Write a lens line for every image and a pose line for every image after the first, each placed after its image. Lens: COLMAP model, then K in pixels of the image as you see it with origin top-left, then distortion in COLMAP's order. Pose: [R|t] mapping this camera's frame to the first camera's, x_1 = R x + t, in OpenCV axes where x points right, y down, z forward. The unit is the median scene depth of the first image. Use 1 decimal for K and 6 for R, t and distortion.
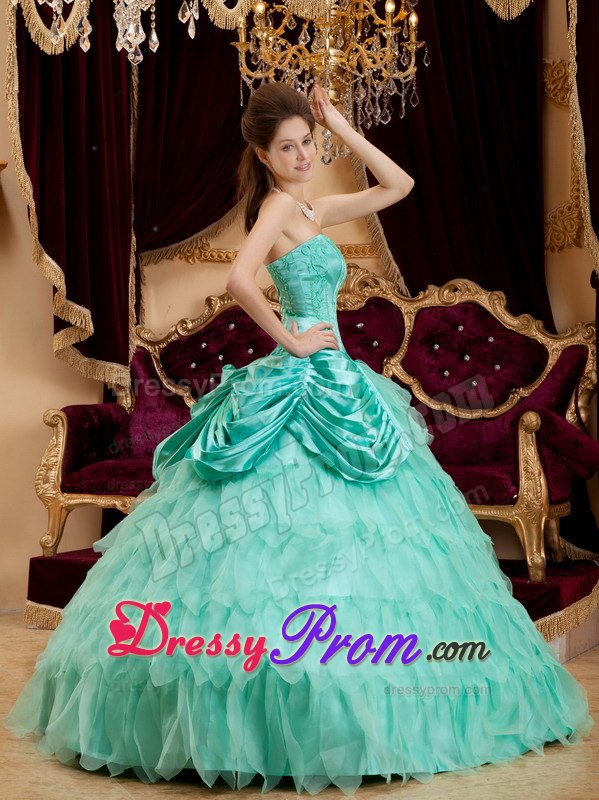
lens RADIAL K [[1565.2, 0, 299.5], [0, 1565.2, 400.0], [0, 0, 1]] dist [0.046014, 0.028711]
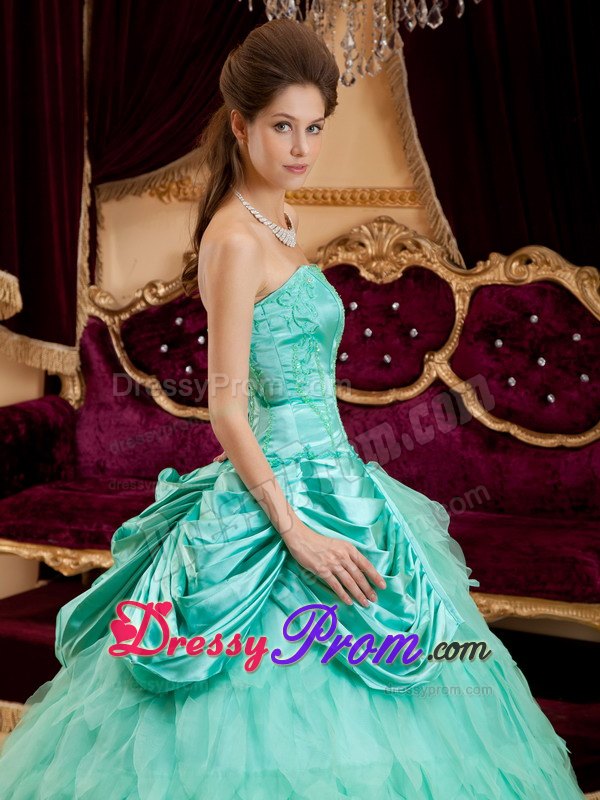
lens RADIAL K [[1789.7, 0, 300.0], [0, 1789.7, 400.0], [0, 0, 1]] dist [0.170633, -0.067520]
pose [[0.999317, 0.023754, -0.028295, 0.020360], [-0.021298, 0.996226, 0.084139, -0.073067], [0.030187, -0.083479, 0.996052, 0.179234]]
